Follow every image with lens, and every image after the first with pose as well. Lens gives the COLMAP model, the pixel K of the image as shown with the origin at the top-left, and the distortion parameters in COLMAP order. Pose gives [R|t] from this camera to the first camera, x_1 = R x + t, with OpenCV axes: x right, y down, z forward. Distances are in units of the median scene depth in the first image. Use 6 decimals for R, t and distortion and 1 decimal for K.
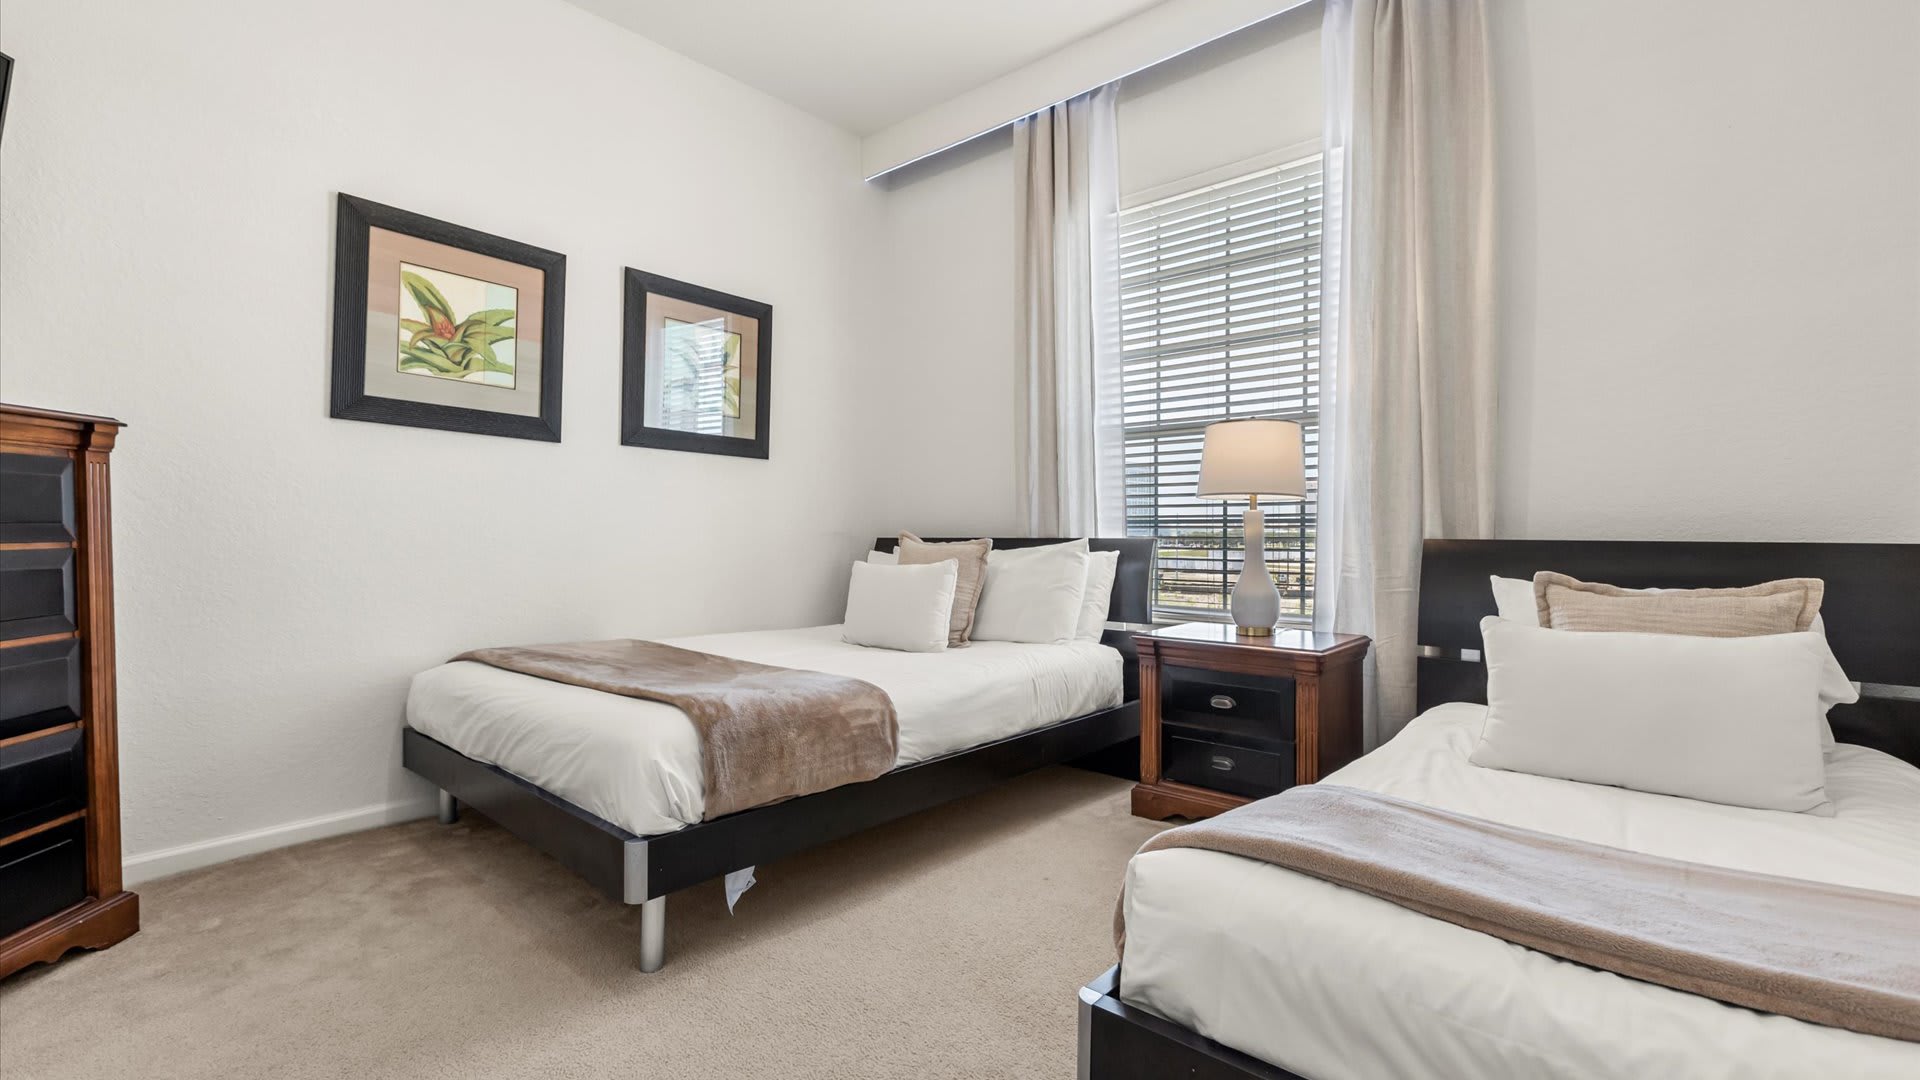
lens RADIAL K [[862.8, 0, 970.5], [0, 862.8, 532.4], [0, 0, 1]] dist [-0.000907, 0.000067]
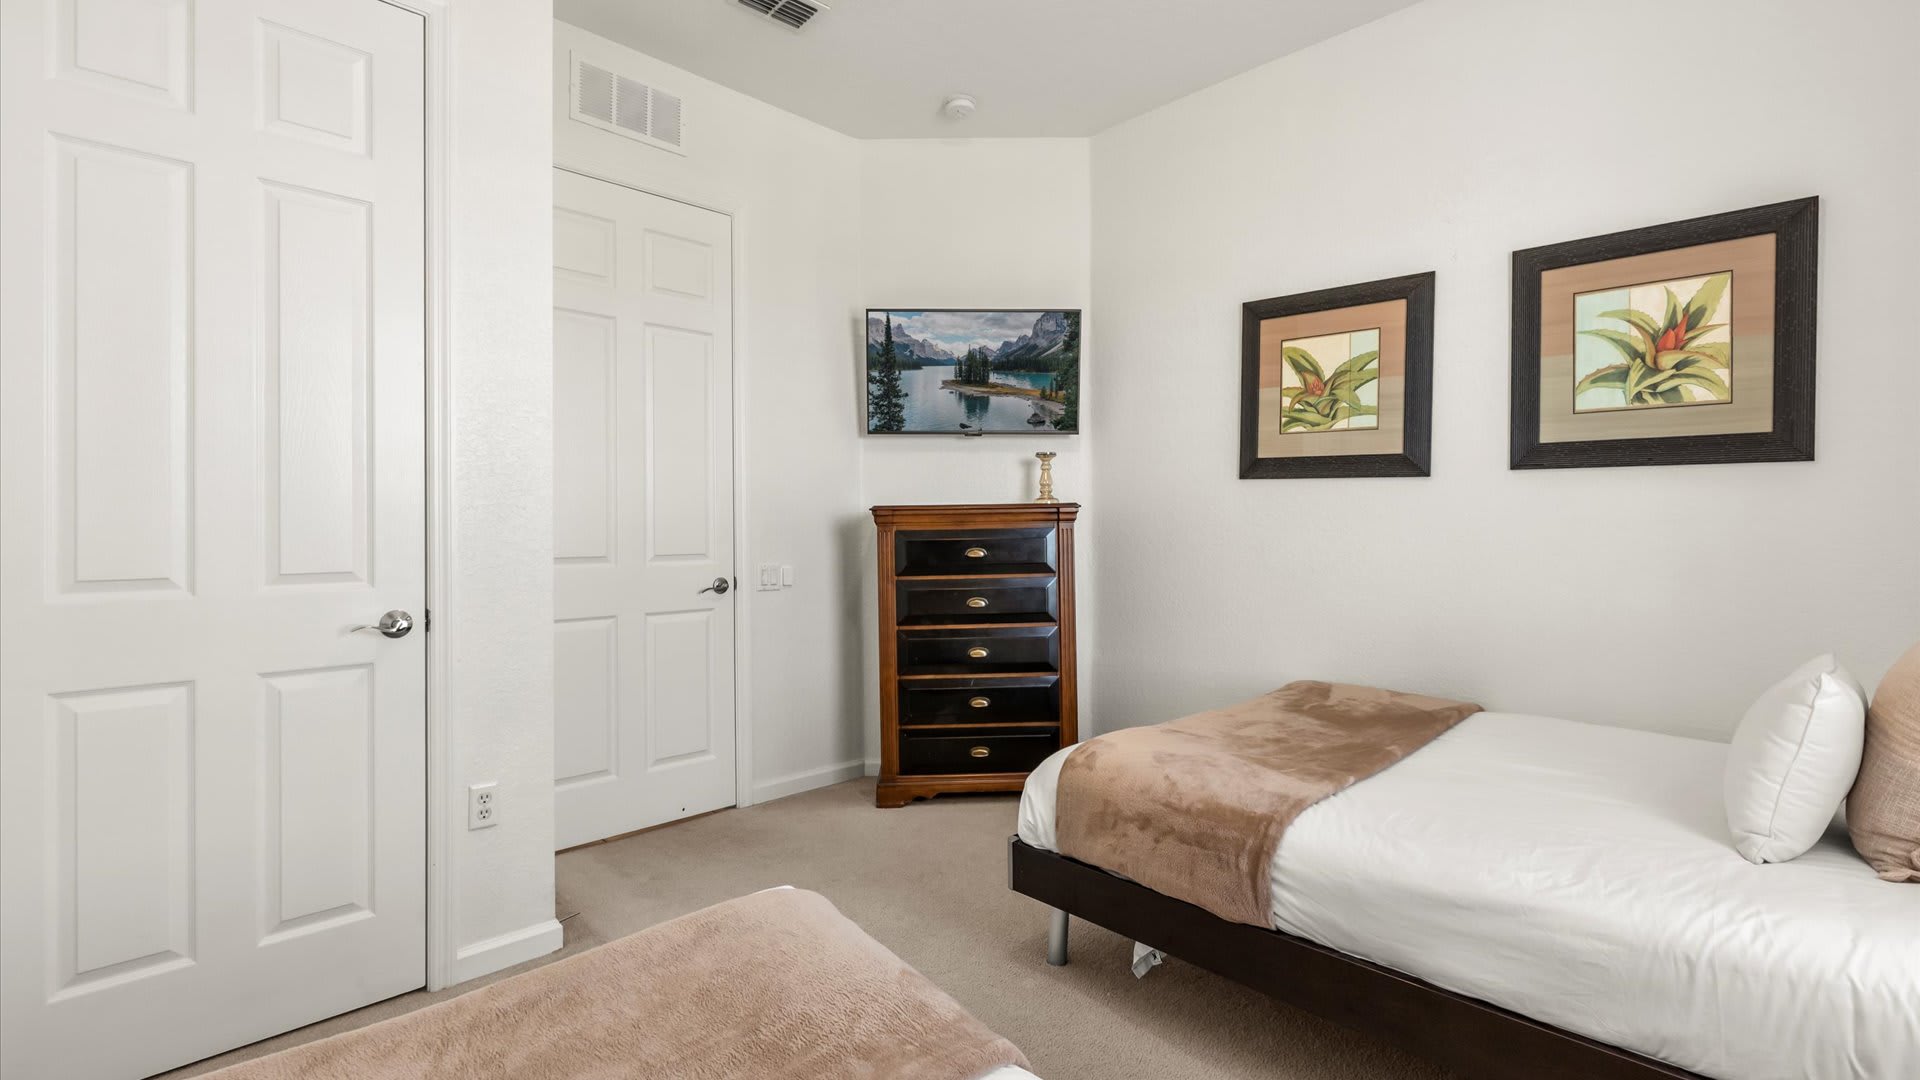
lens RADIAL K [[862.8, 0, 970.5], [0, 862.8, 532.4], [0, 0, 1]] dist [-0.000907, 0.000067]
pose [[-0.073017, 0.003129, -0.997326, 0.524981], [0.005135, 0.999983, 0.002761, -0.053503], [0.997318, -0.004920, -0.073031, 0.627533]]
